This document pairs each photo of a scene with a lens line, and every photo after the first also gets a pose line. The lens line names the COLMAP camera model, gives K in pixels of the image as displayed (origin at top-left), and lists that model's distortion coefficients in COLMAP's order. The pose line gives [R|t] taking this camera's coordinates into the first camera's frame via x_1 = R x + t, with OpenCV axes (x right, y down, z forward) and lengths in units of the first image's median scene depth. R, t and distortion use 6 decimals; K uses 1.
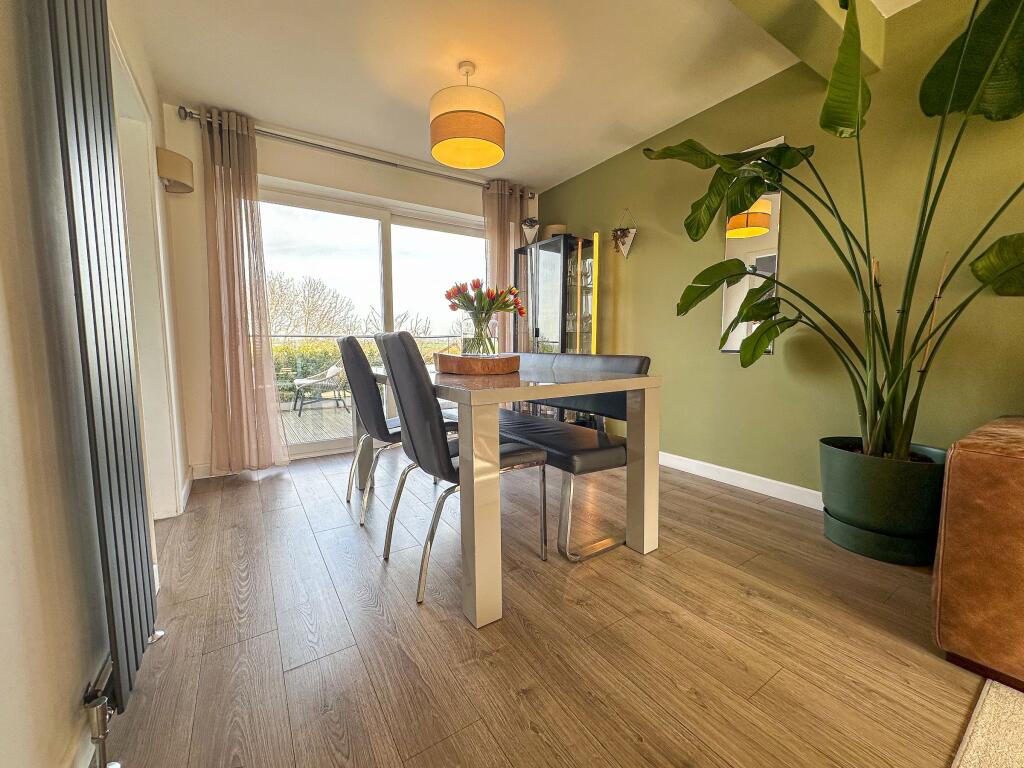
lens RADIAL K [[409.5, 0, 510.4], [0, 409.5, 385.1], [0, 0, 1]] dist [-0.000850, 0.000134]
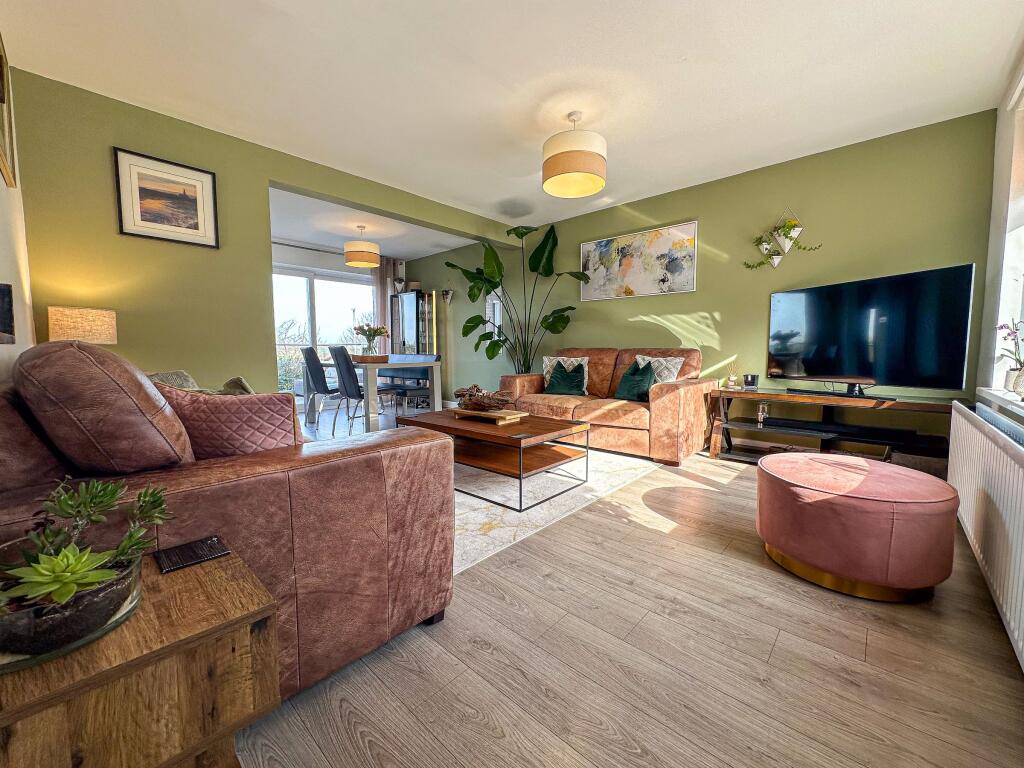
lens RADIAL K [[412.1, 0, 510.7], [0, 412.1, 383.2], [0, 0, 1]] dist [-0.001740, 0.000124]
pose [[0.969895, -0.025016, 0.242235, 0.131646], [0.028616, 0.999526, -0.011354, 0.140942], [-0.241836, 0.017944, 0.970151, -1.498775]]
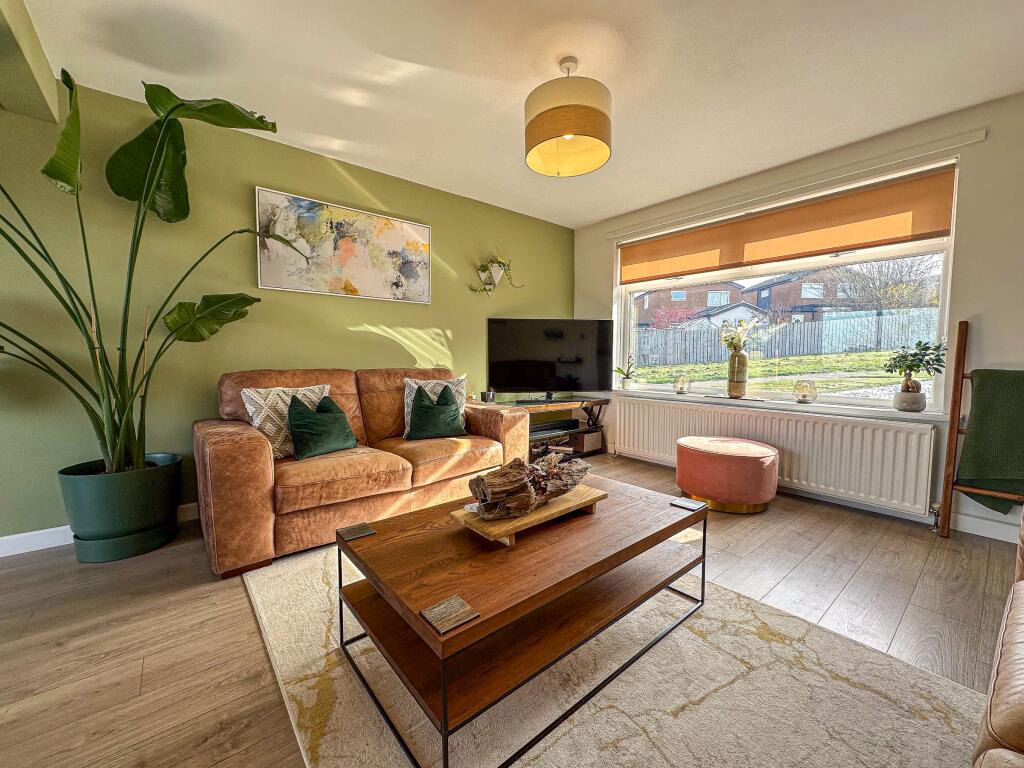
lens RADIAL K [[412.1, 0, 510.7], [0, 412.1, 383.2], [0, 0, 1]] dist [-0.001740, 0.000124]
pose [[-0.103862, -0.065625, 0.992424, -0.320085], [0.094334, 0.992673, 0.075514, -0.052029], [-0.990108, 0.101462, -0.096911, -0.012487]]
